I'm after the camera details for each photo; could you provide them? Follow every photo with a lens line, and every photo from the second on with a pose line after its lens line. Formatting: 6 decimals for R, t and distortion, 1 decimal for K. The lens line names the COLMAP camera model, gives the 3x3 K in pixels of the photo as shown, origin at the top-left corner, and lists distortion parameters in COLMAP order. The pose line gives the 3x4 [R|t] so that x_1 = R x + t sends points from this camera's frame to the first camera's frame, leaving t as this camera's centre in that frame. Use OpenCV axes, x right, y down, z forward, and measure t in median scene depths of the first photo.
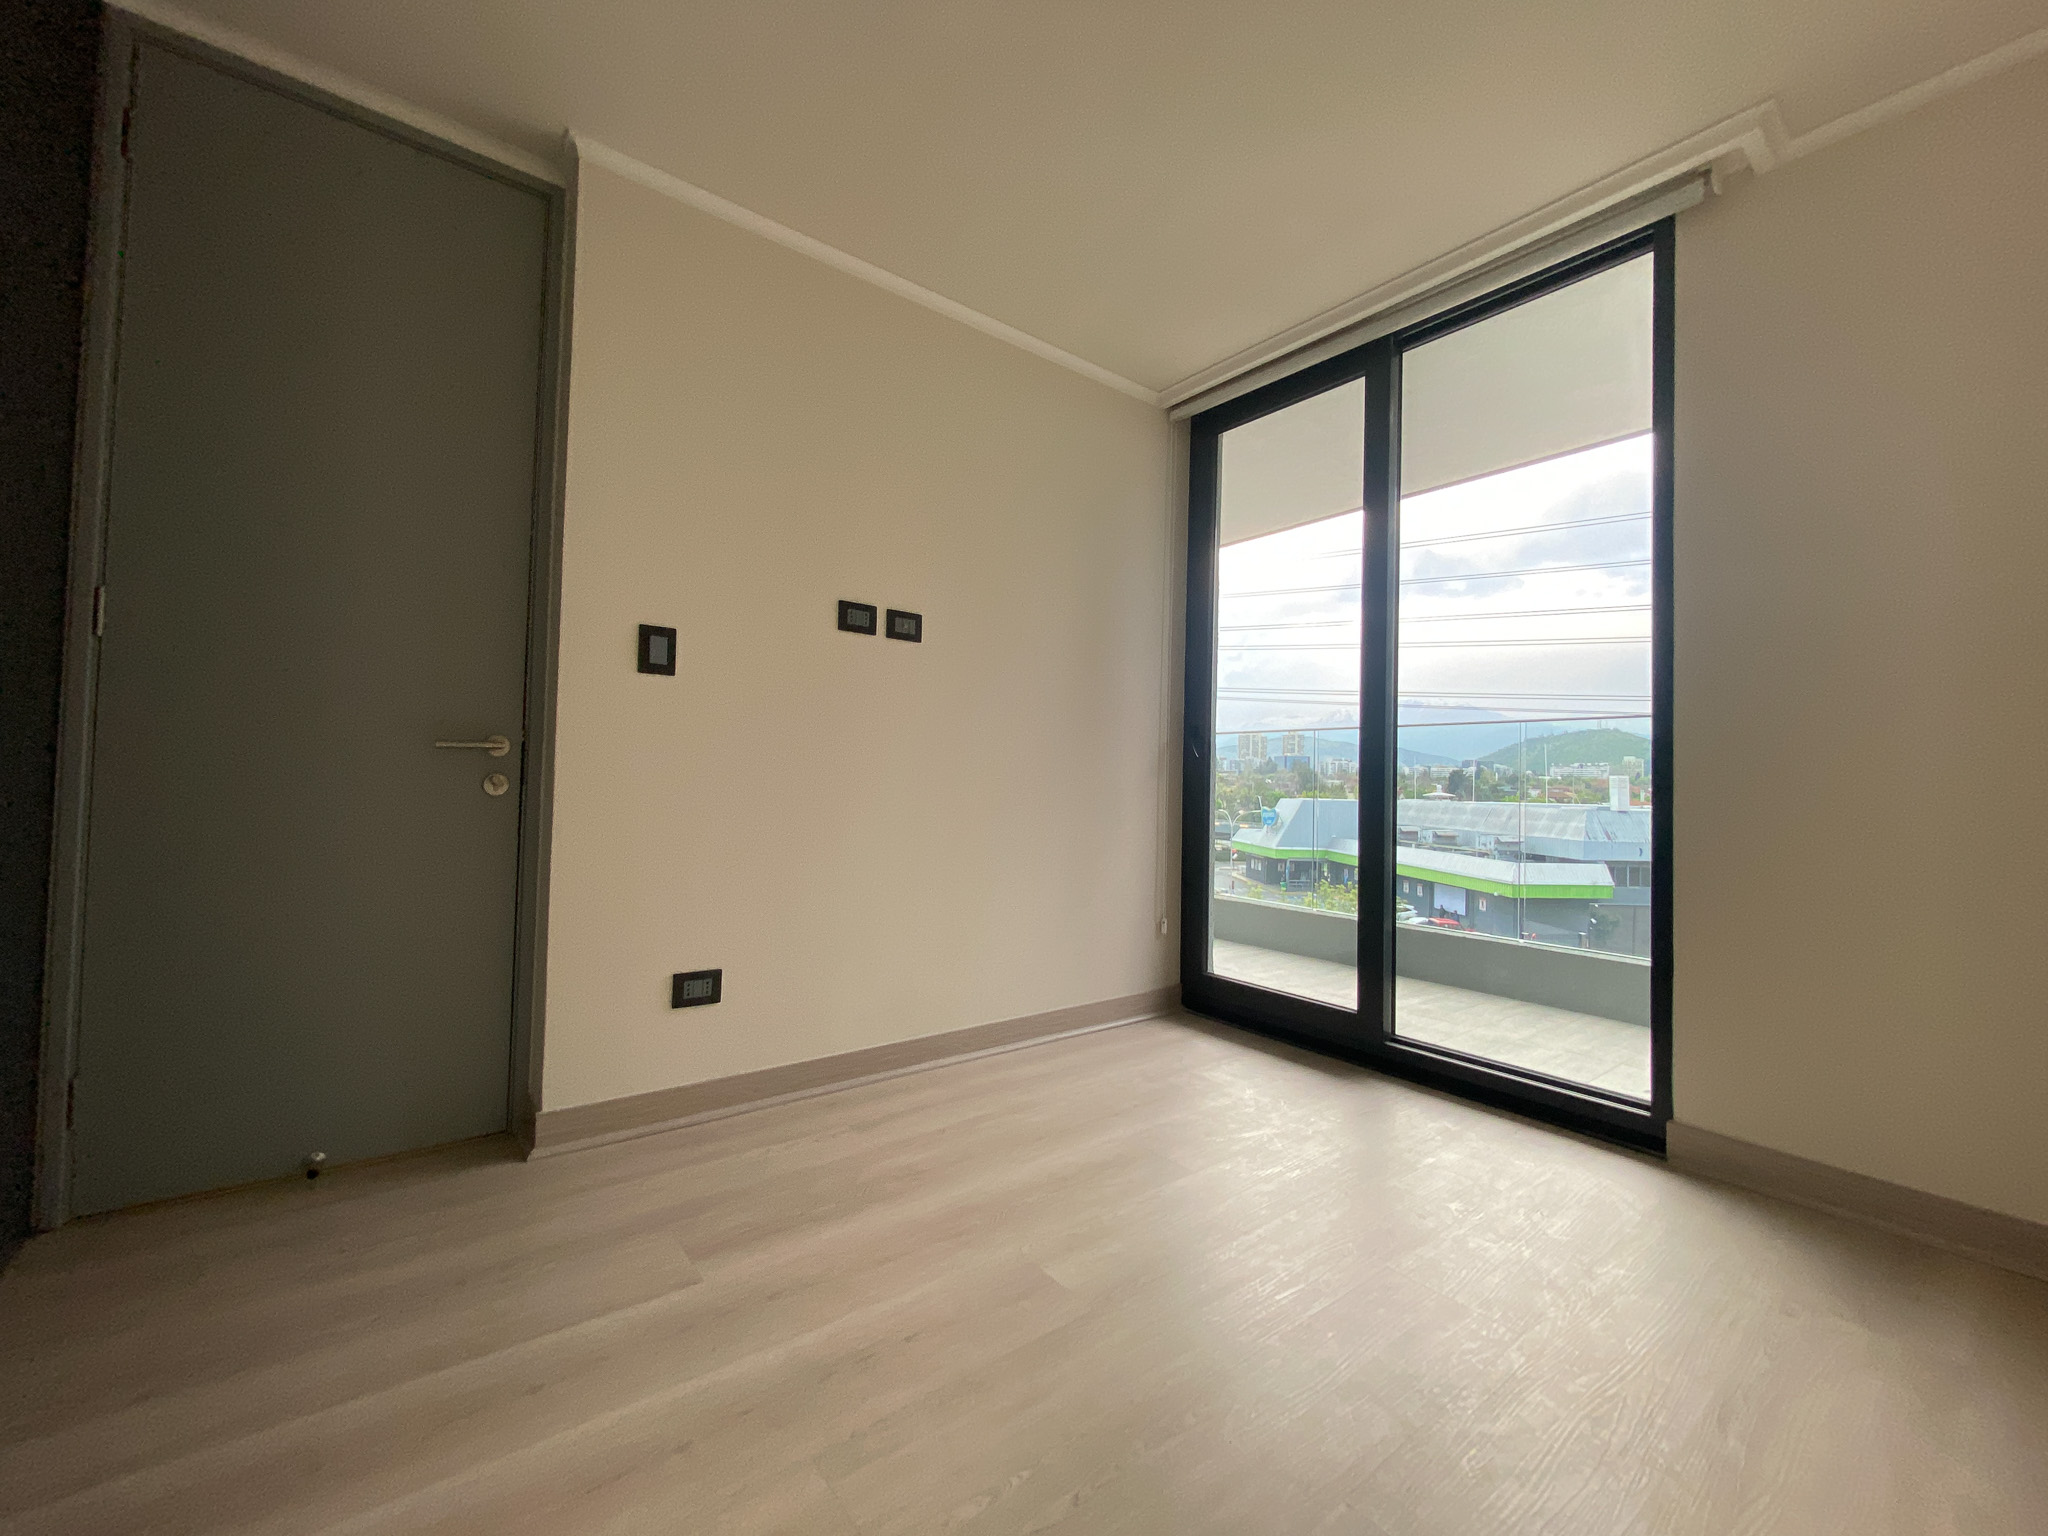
lens RADIAL K [[827.6, 0, 1025.1], [0, 827.6, 758.6], [0, 0, 1]] dist [-0.001838, -0.000927]
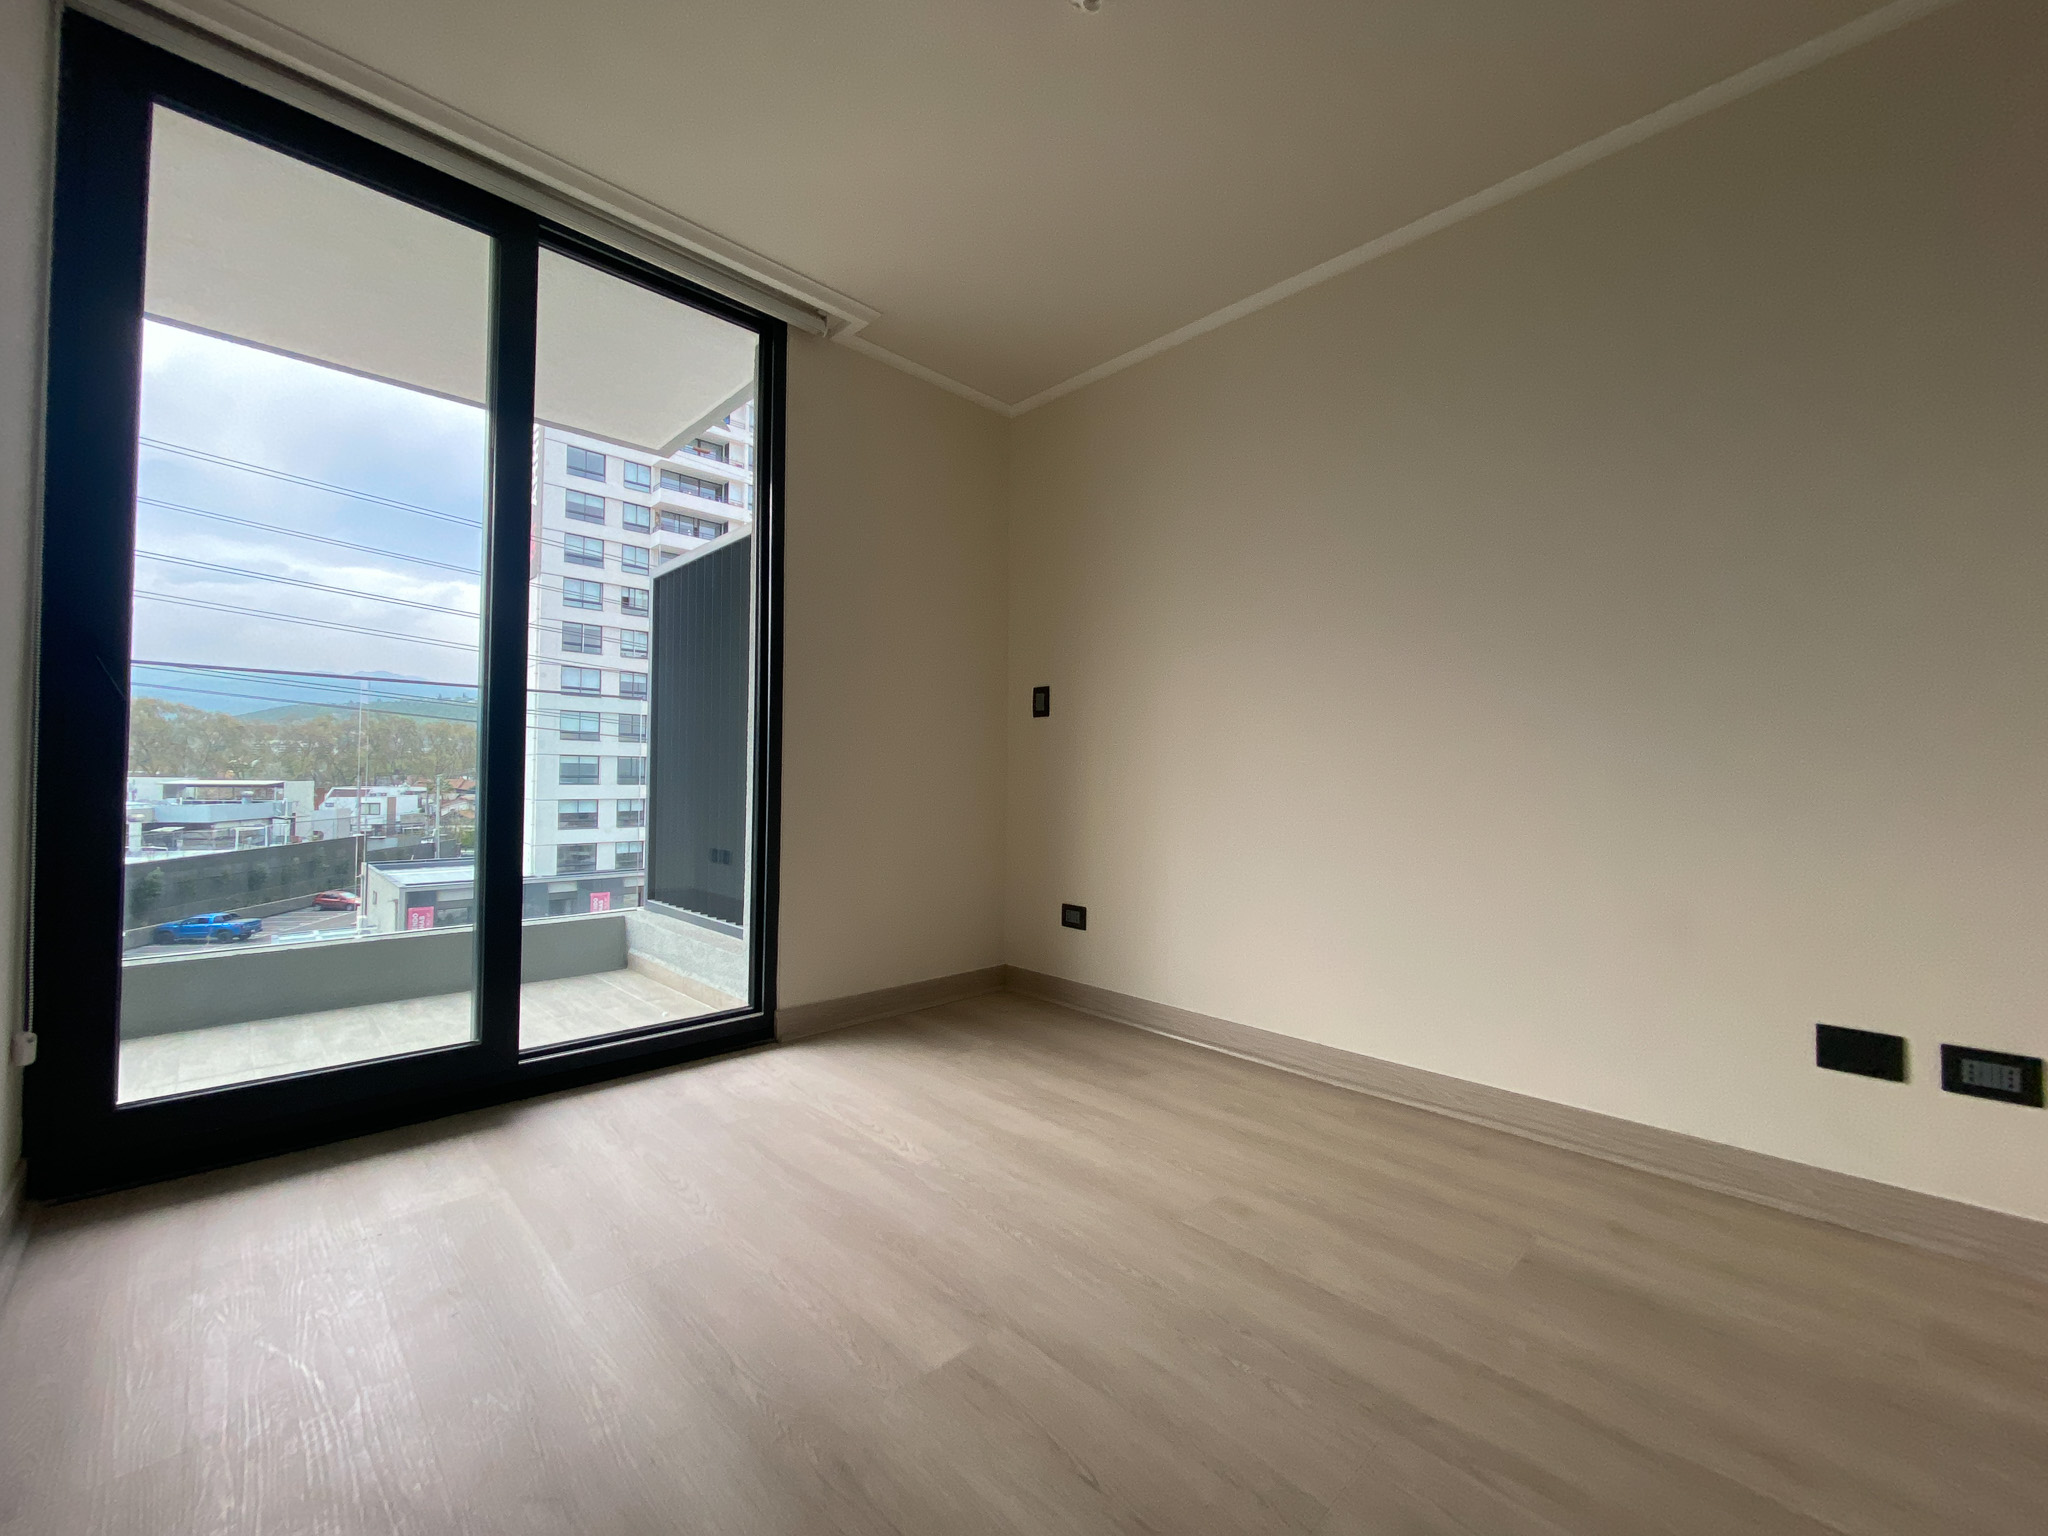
lens RADIAL K [[827.6, 0, 1025.1], [0, 827.6, 758.6], [0, 0, 1]] dist [-0.001838, -0.000927]
pose [[-0.110811, -0.001703, 0.993840, -0.531423], [-0.040912, 0.999159, -0.002850, 0.019546], [-0.992999, -0.040976, -0.110788, 0.698136]]
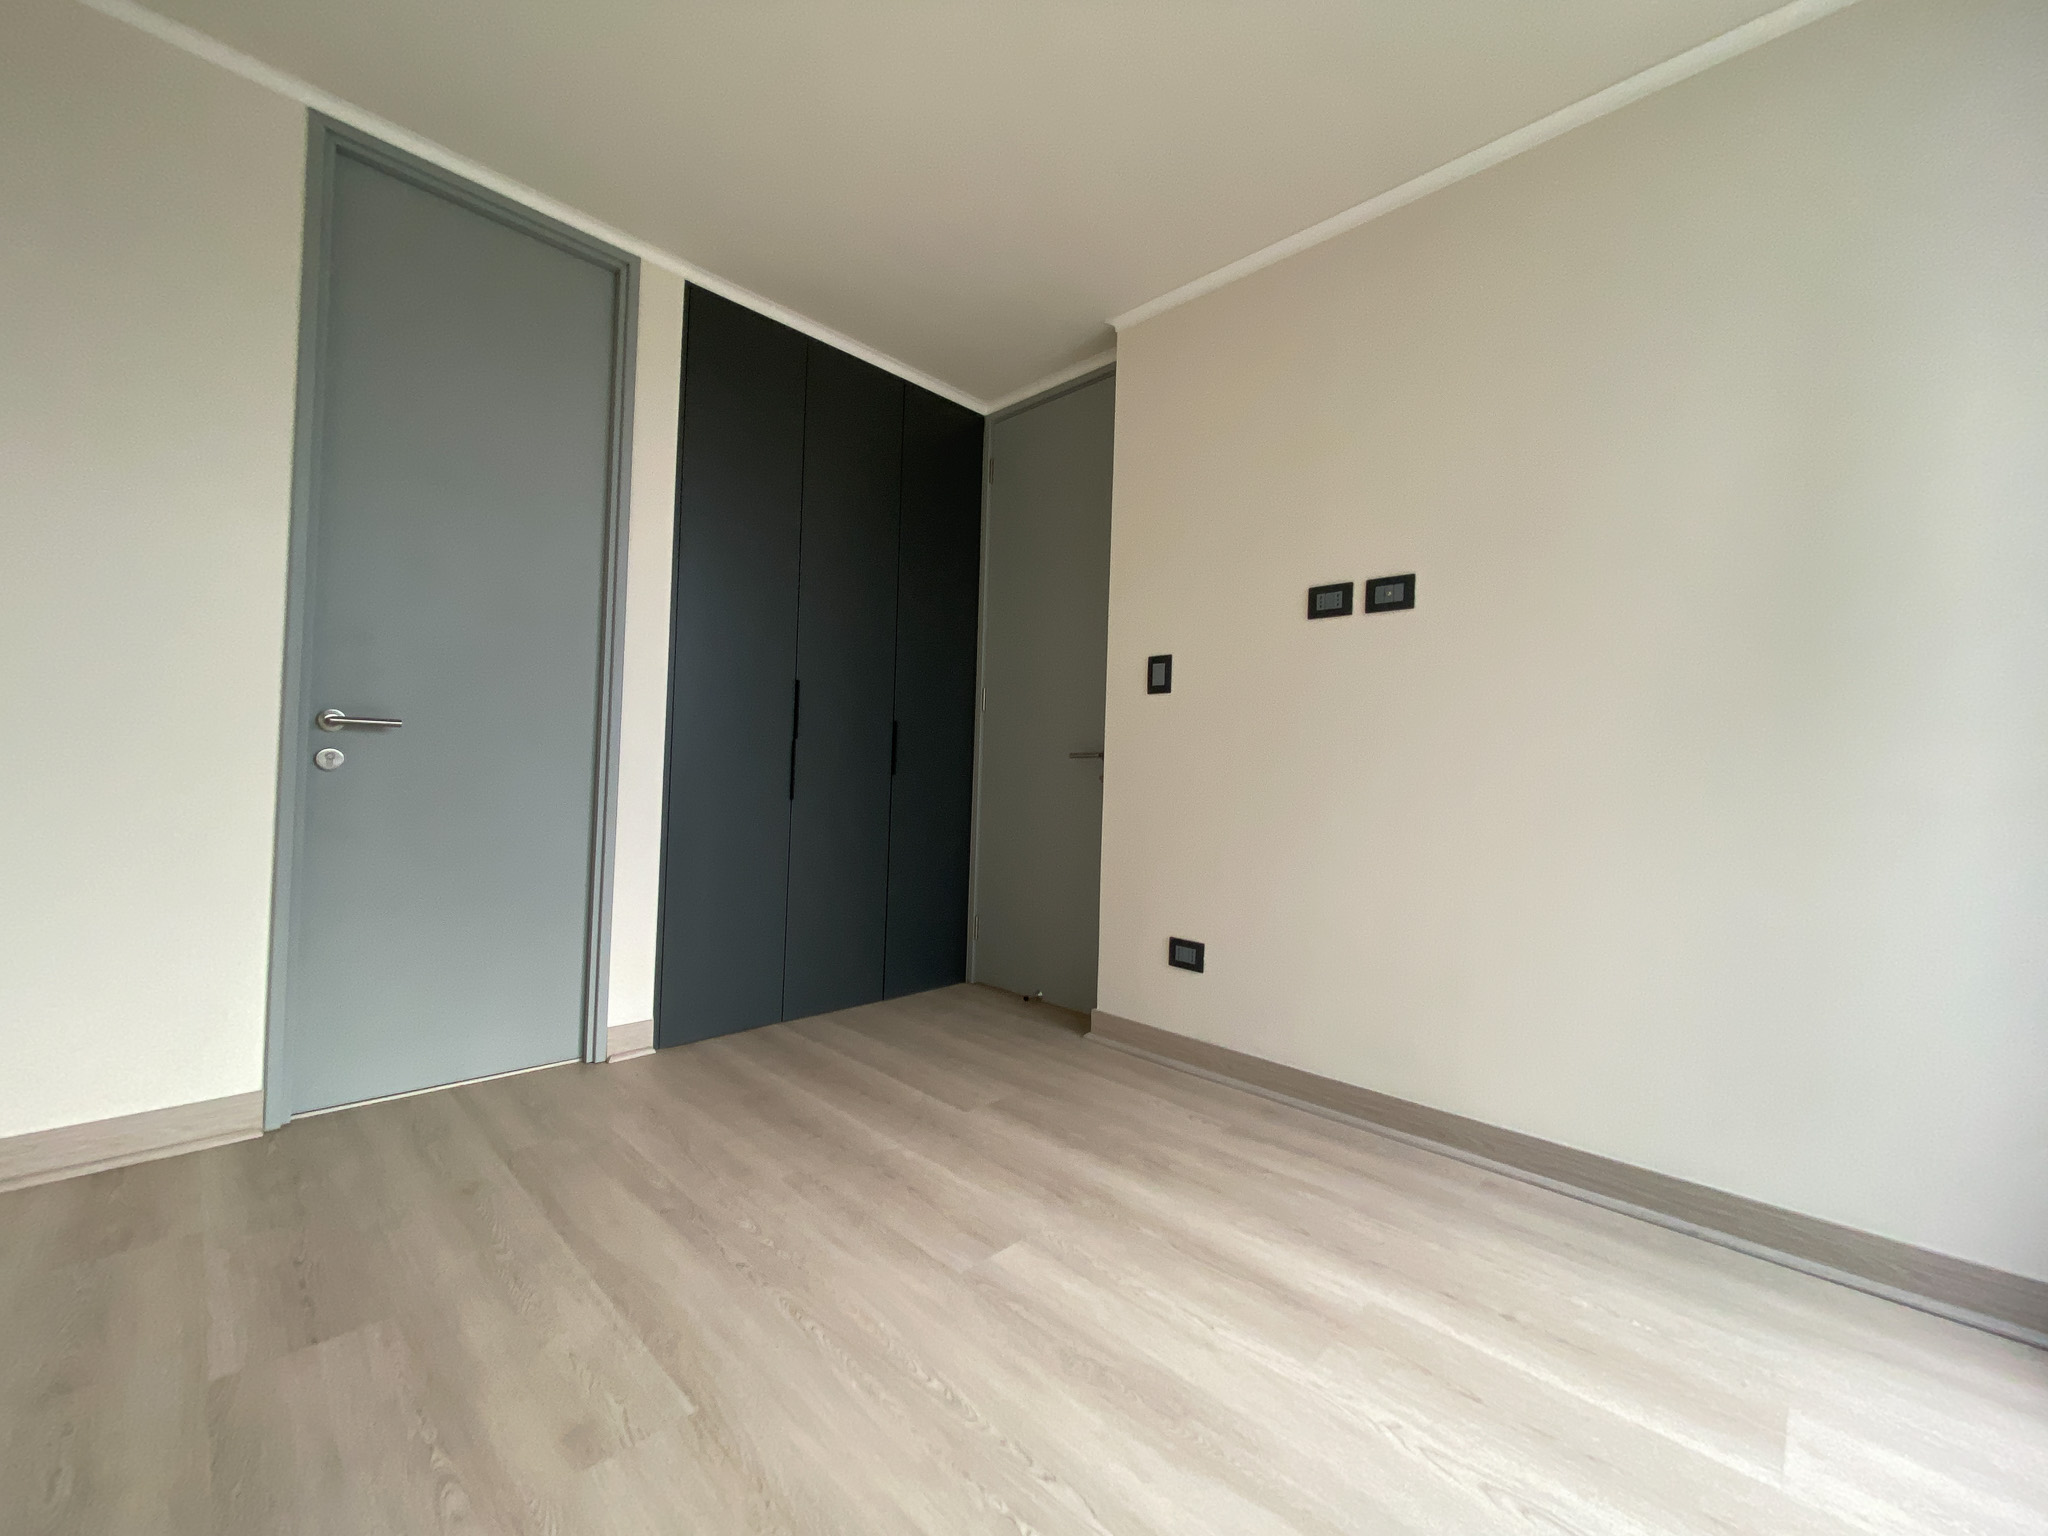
lens RADIAL K [[827.6, 0, 1025.1], [0, 827.6, 758.6], [0, 0, 1]] dist [-0.001838, -0.000927]
pose [[0.132373, -0.036802, -0.990517, 0.712295], [-0.002874, 0.999292, -0.037512, 0.043781], [0.991196, 0.007812, 0.132173, 0.594192]]
